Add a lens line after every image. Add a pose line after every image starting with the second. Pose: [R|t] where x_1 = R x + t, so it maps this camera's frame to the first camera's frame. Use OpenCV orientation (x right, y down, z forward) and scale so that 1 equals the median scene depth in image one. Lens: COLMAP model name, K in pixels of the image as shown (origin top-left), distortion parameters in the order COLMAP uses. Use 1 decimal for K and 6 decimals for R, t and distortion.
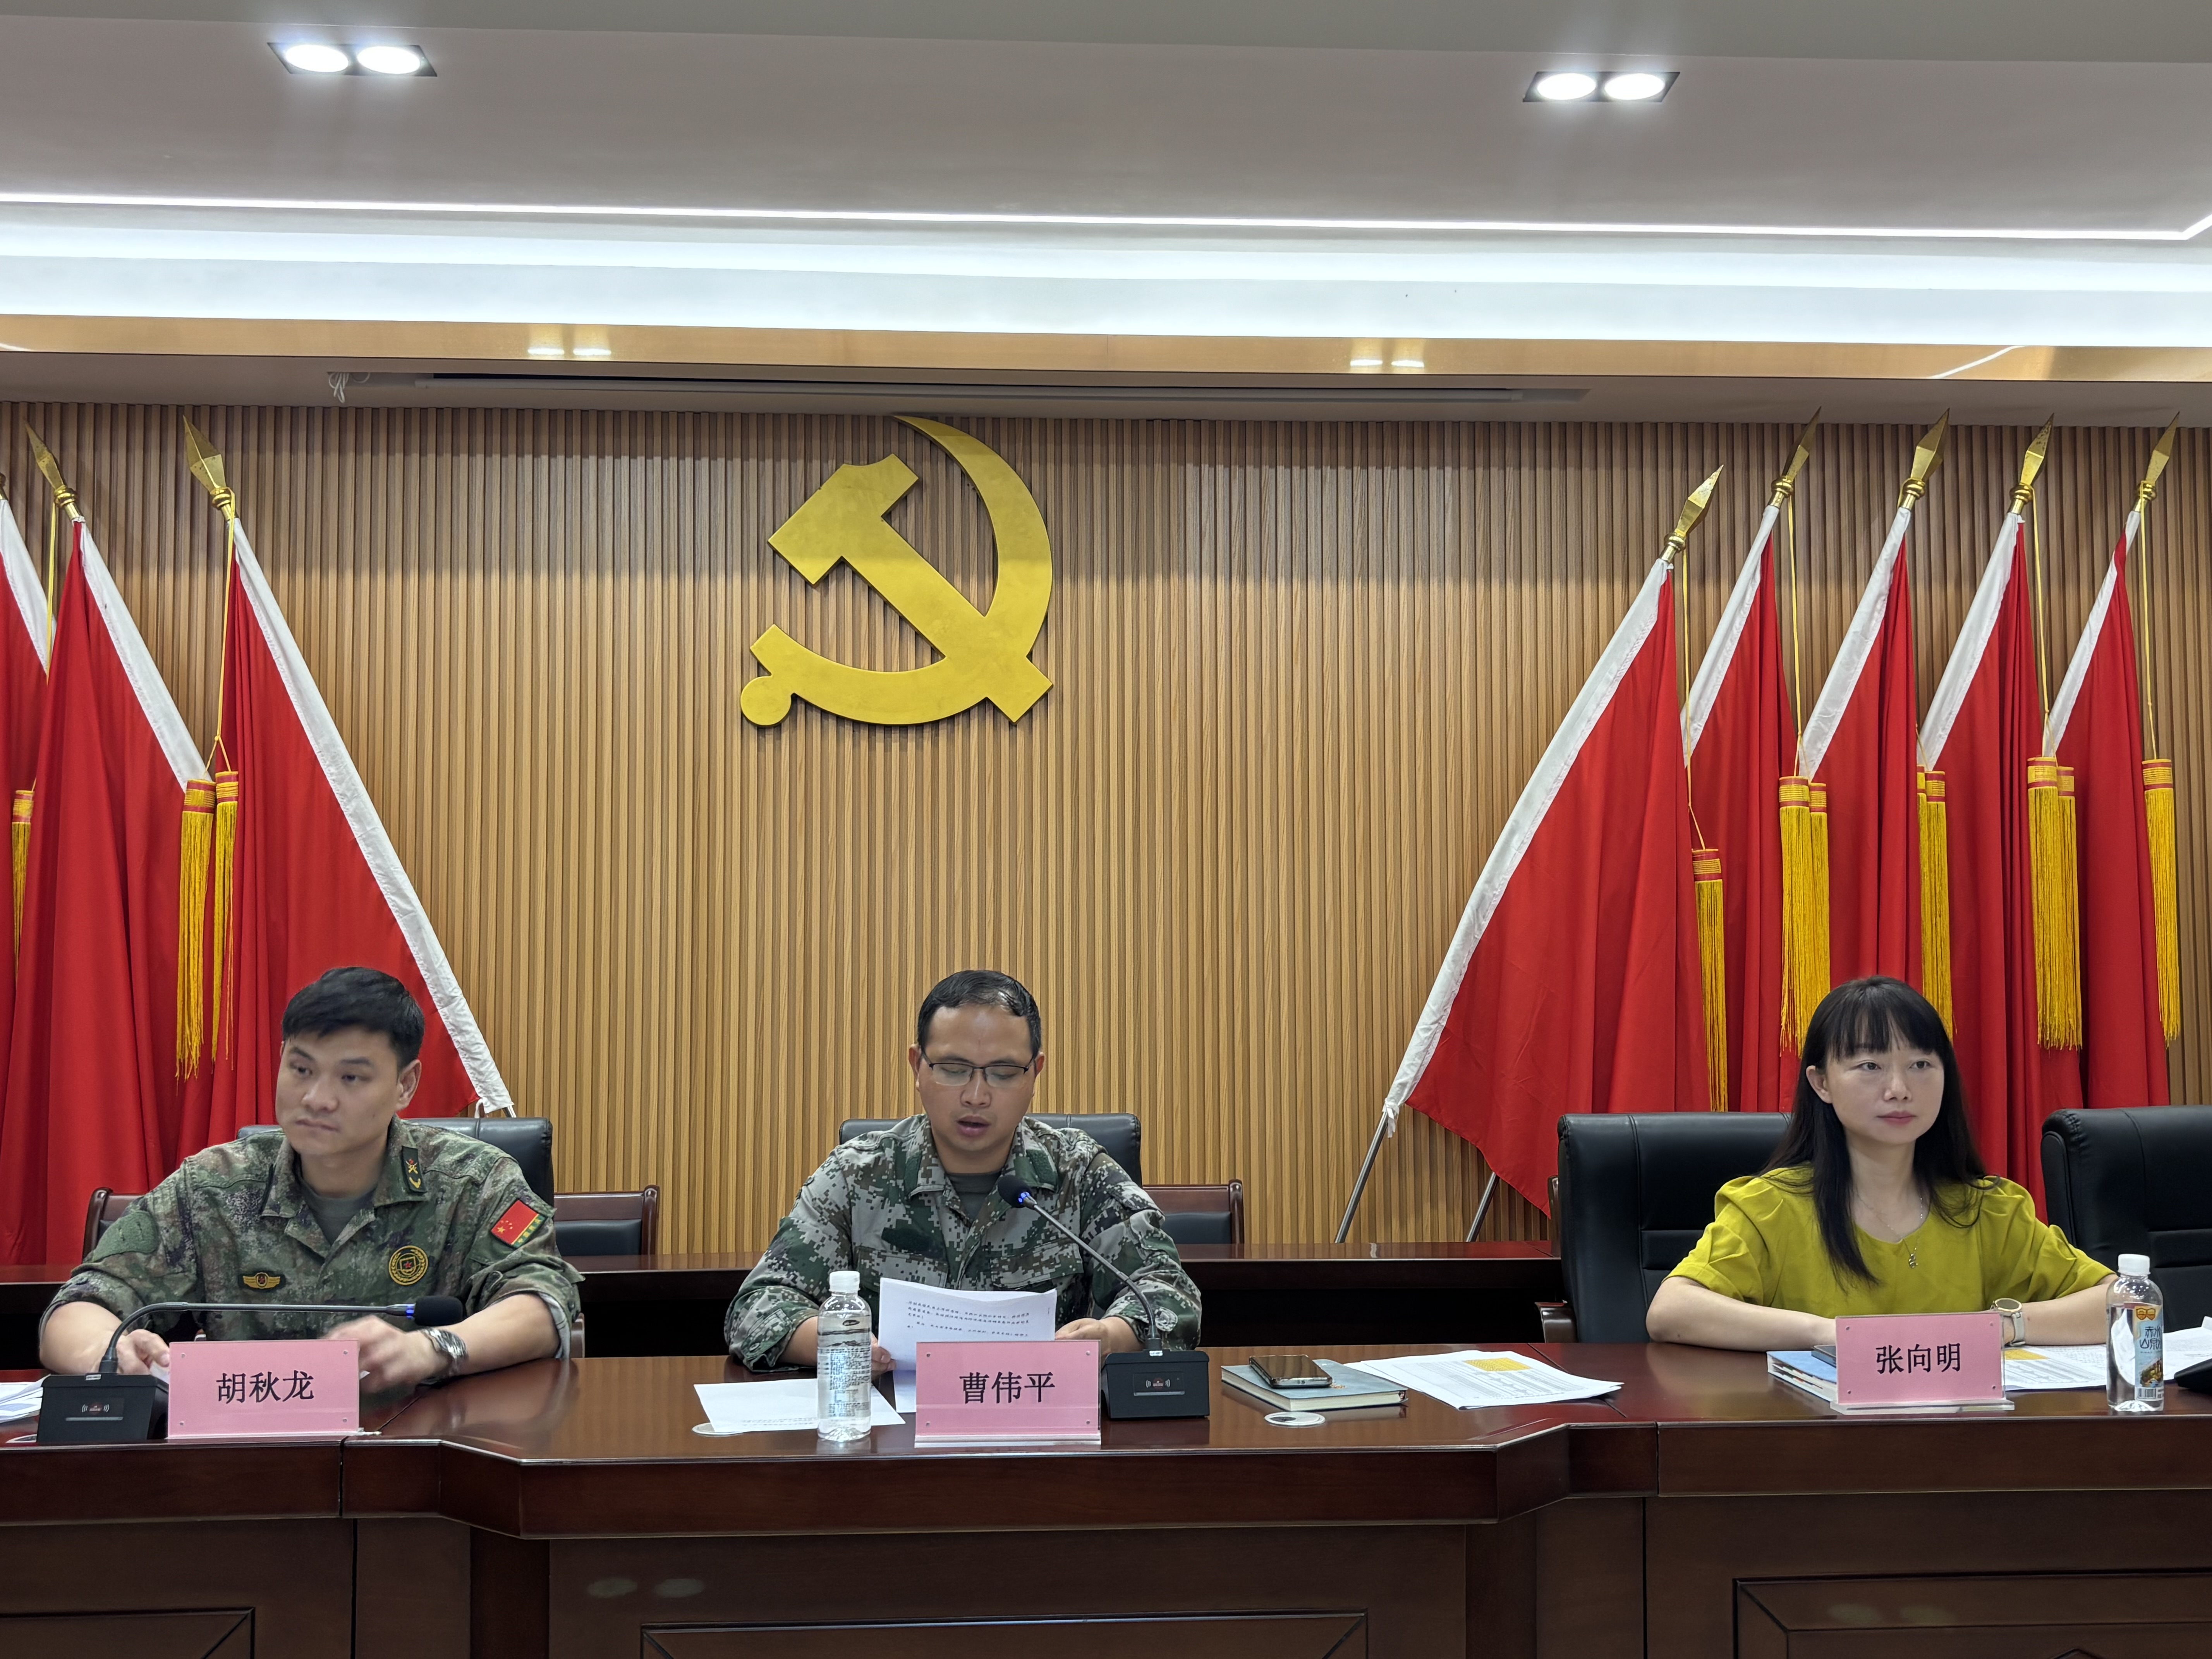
lens RADIAL K [[2398.9, 0, 1106.0], [0, 2398.9, 829.5], [0, 0, 1]] dist [0.154098, -0.500800]
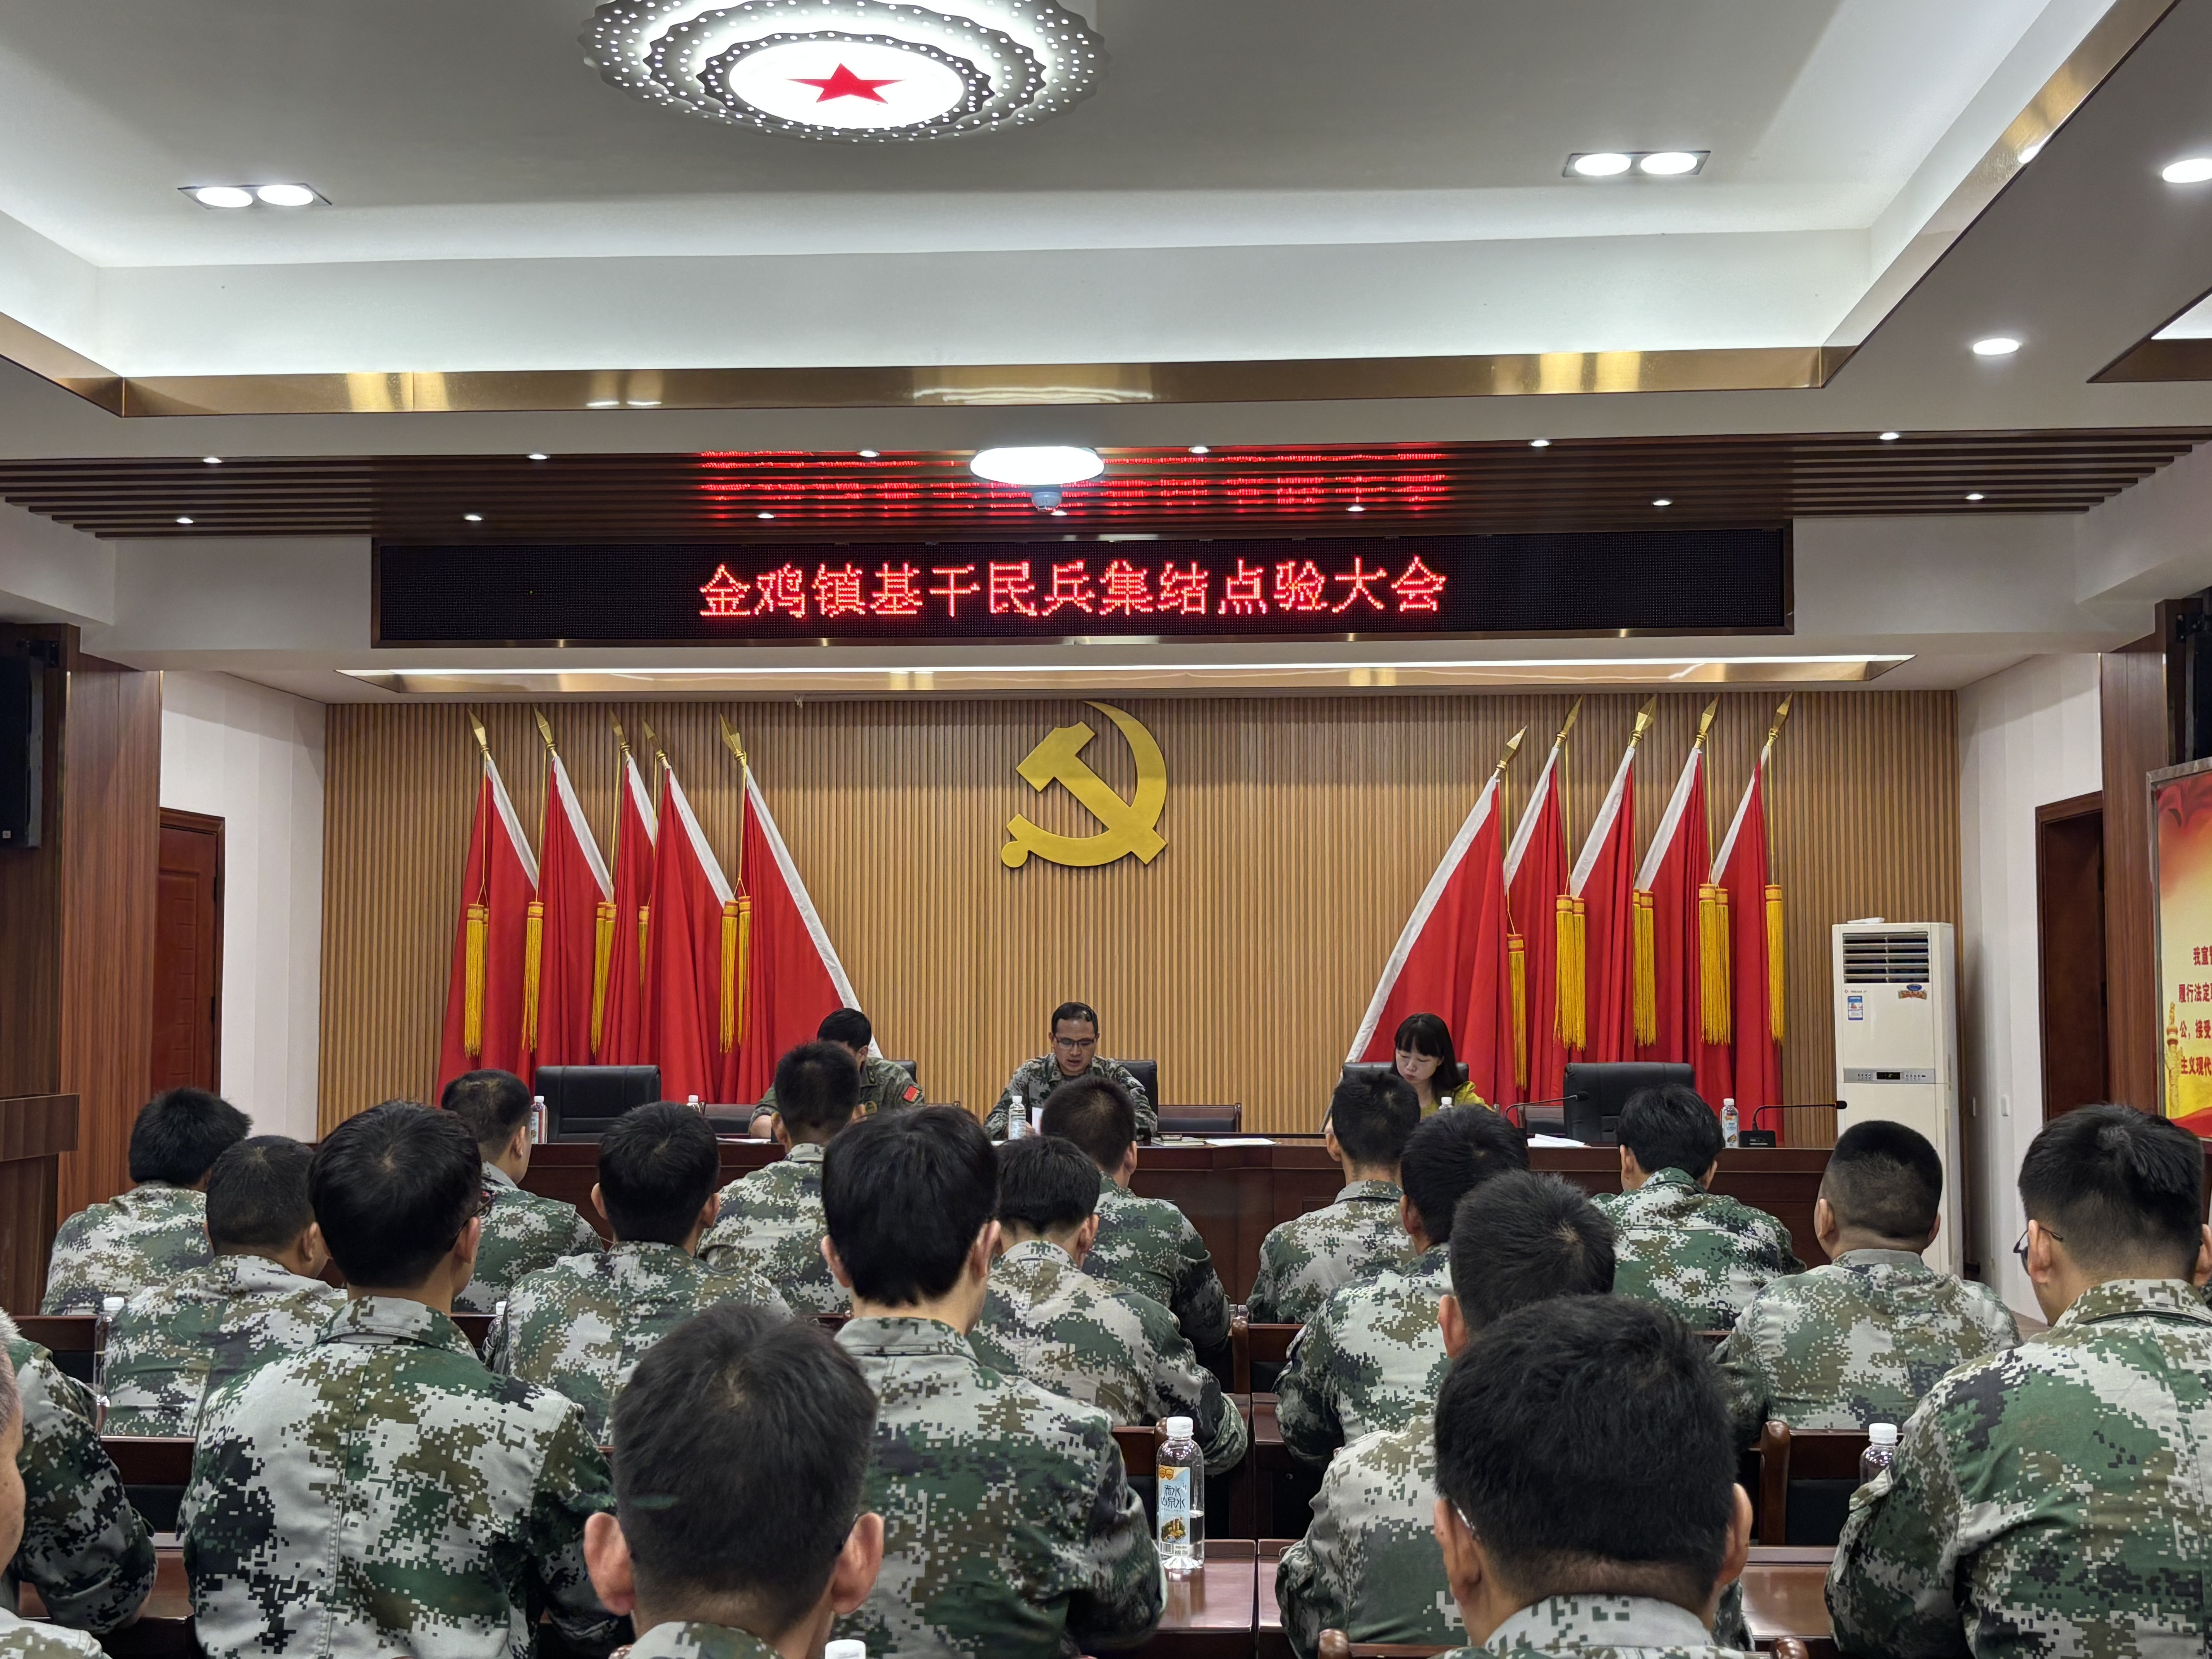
lens RADIAL K [[2565.7, 0, 1106.0], [0, 2565.7, 829.5], [0, 0, 1]] dist [0.224286, -0.020968]
pose [[0.991452, -0.005043, -0.130377, 0.192814], [0.005337, 0.999984, 0.001911, -0.076714], [0.130365, -0.002591, 0.991463, -0.988688]]
